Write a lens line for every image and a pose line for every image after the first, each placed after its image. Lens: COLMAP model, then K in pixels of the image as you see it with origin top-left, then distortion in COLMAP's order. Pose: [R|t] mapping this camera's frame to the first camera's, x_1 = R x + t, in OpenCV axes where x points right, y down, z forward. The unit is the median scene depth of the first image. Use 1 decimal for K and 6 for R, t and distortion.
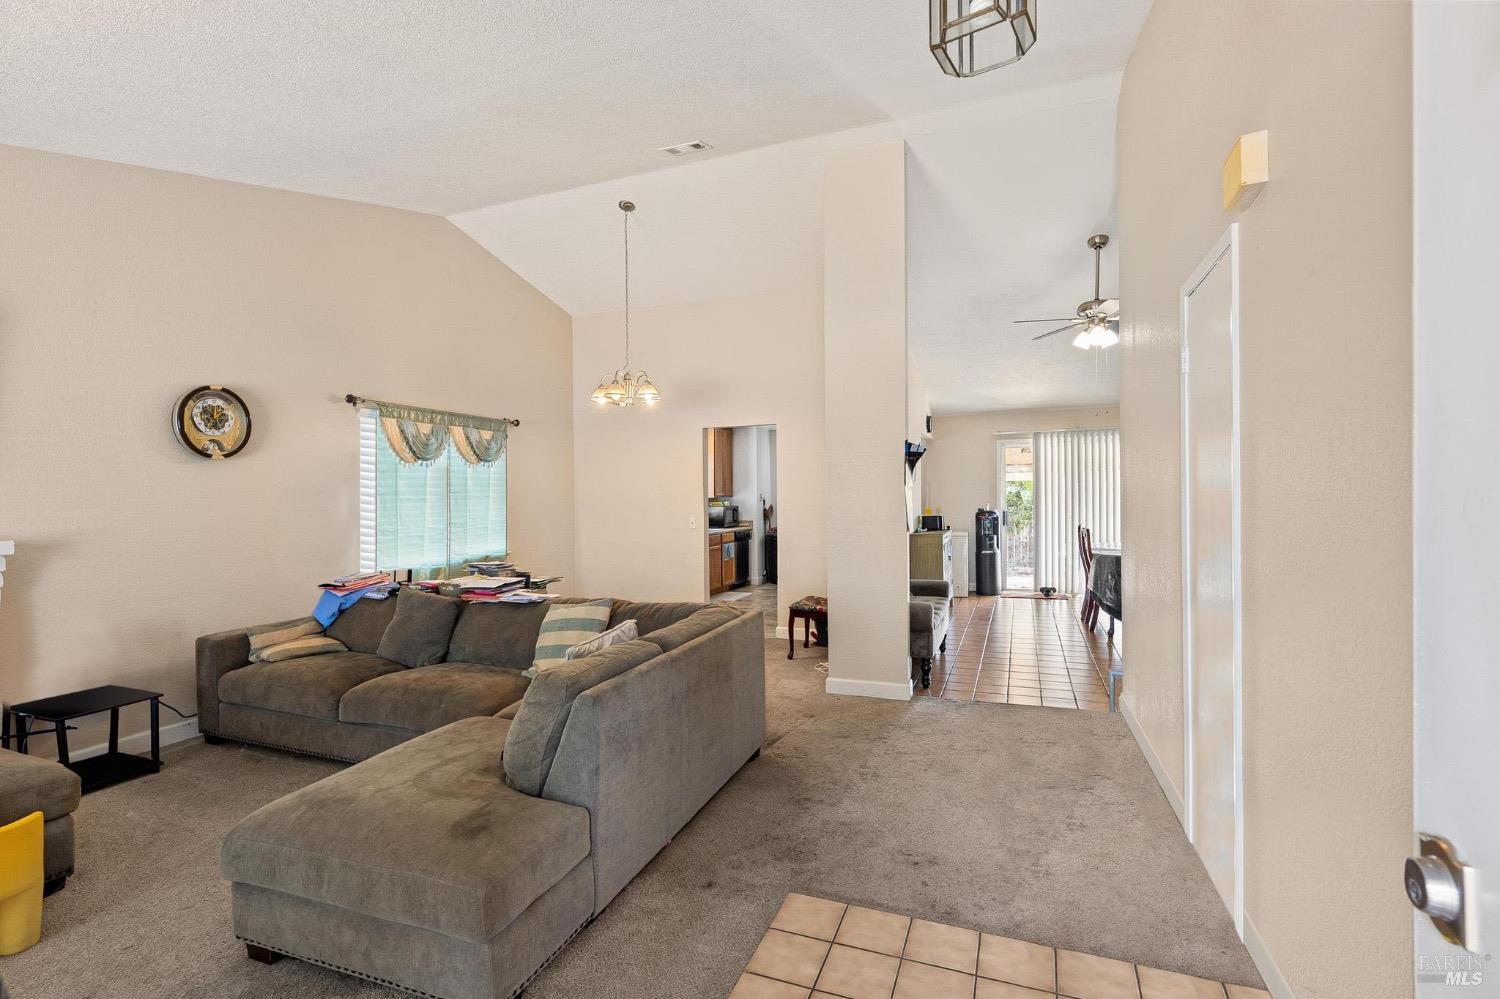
lens RADIAL K [[688.1, 0, 749.9], [0, 688.1, 499.4], [0, 0, 1]] dist [0.004993, -0.000147]
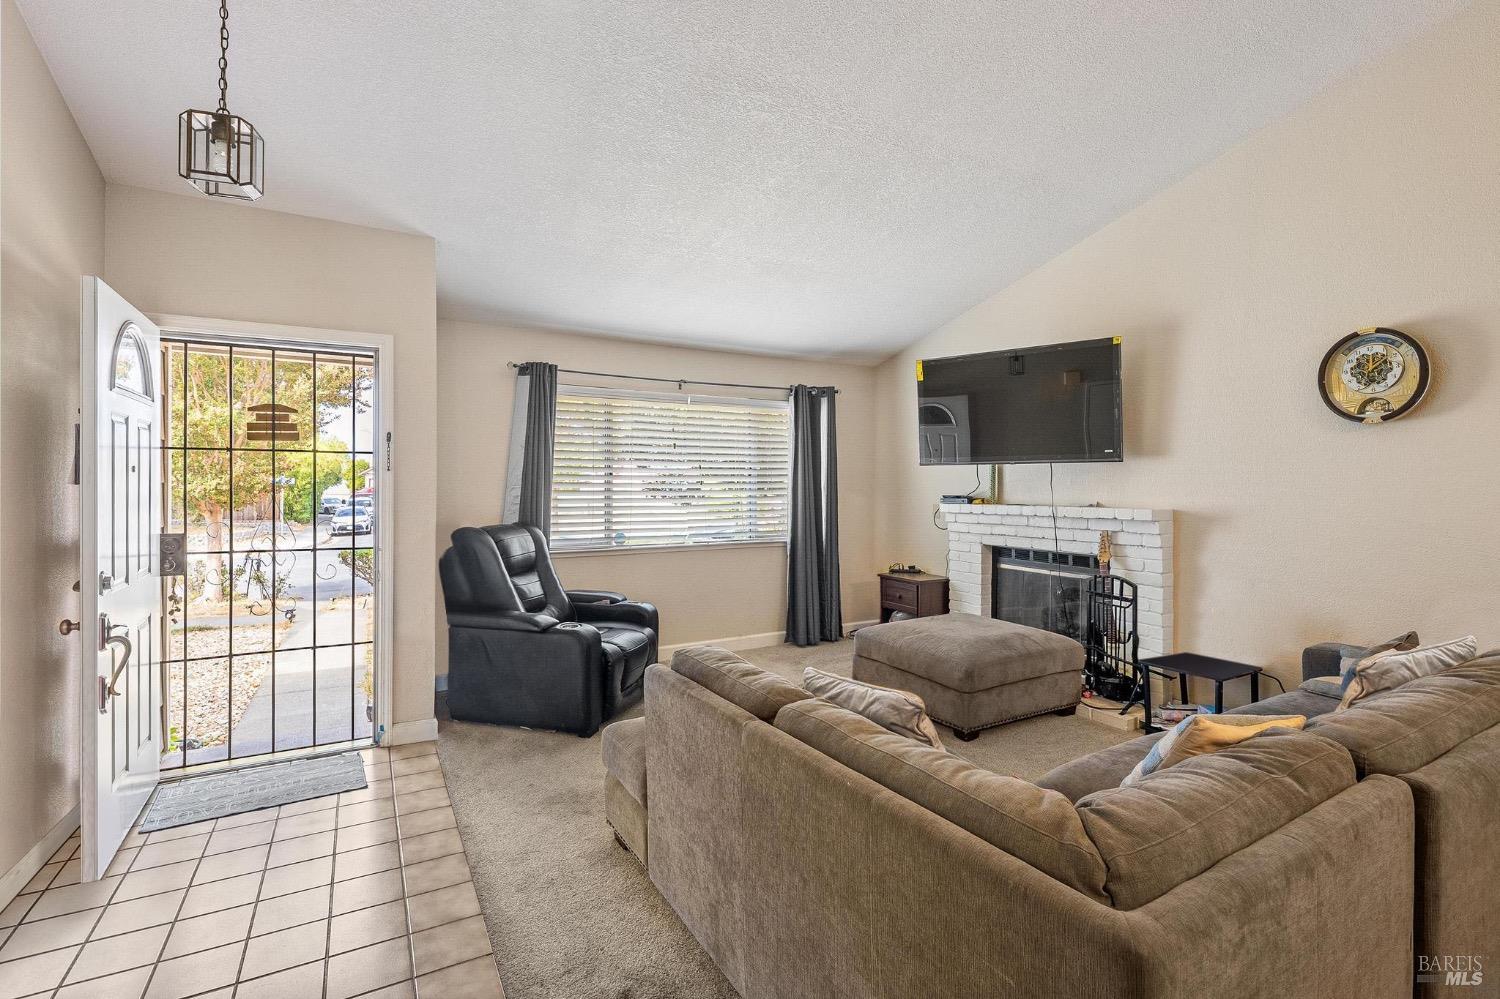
lens RADIAL K [[688.1, 0, 750.8], [0, 688.1, 496.5], [0, 0, 1]] dist [0.004993, -0.000147]
pose [[-0.639806, 0.008488, -0.768490, 0.279167], [0.007309, 0.999961, 0.004959, 0.016815], [0.768502, -0.002444, -0.639843, 0.959789]]
